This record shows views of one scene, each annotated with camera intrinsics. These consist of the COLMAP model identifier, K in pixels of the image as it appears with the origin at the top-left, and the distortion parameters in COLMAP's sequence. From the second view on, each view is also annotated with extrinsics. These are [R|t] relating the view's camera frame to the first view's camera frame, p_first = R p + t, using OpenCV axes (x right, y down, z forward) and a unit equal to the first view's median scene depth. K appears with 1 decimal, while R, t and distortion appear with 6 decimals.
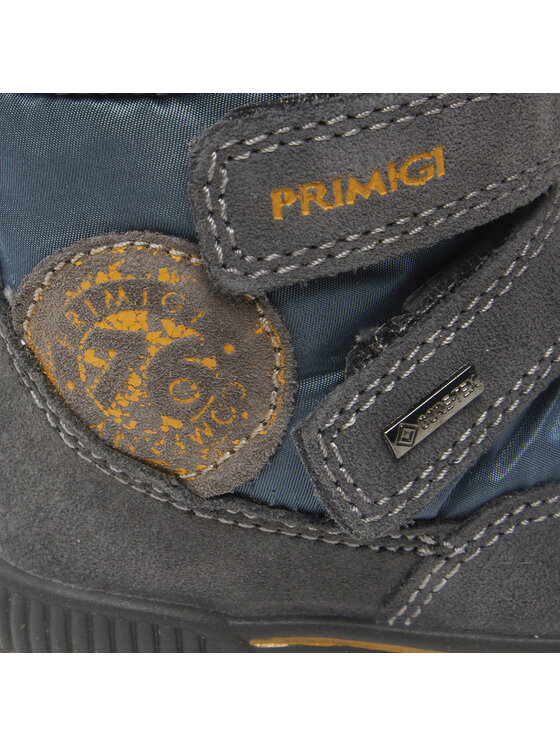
lens RADIAL K [[2376.9, 0, 279.9], [0, 2376.9, 372.7], [0, 0, 1]] dist [-0.108891, 0.000000]
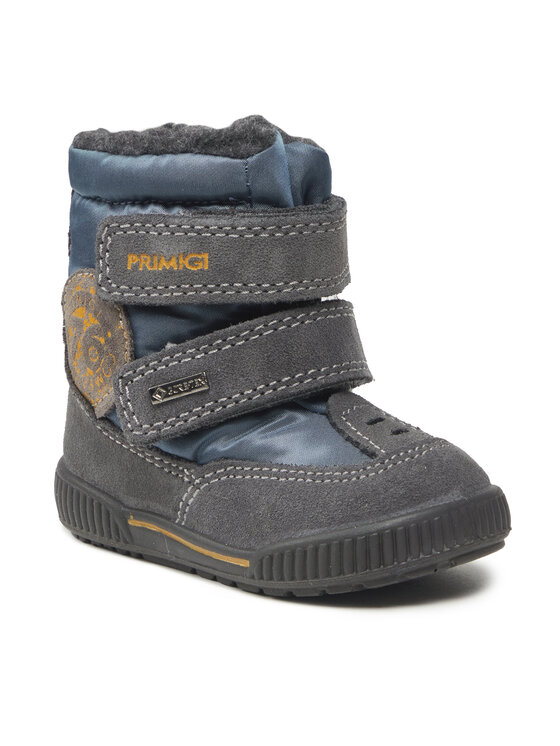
lens RADIAL K [[3544.5, 0, 280.2], [0, 3544.5, 373.0], [0, 0, 1]] dist [-0.961768, 0.000000]
pose [[0.759852, 0.214864, -0.613562, 1.955668], [-0.361139, 0.924289, -0.123568, 0.341779], [0.540558, 0.315474, 0.779919, -1.249256]]
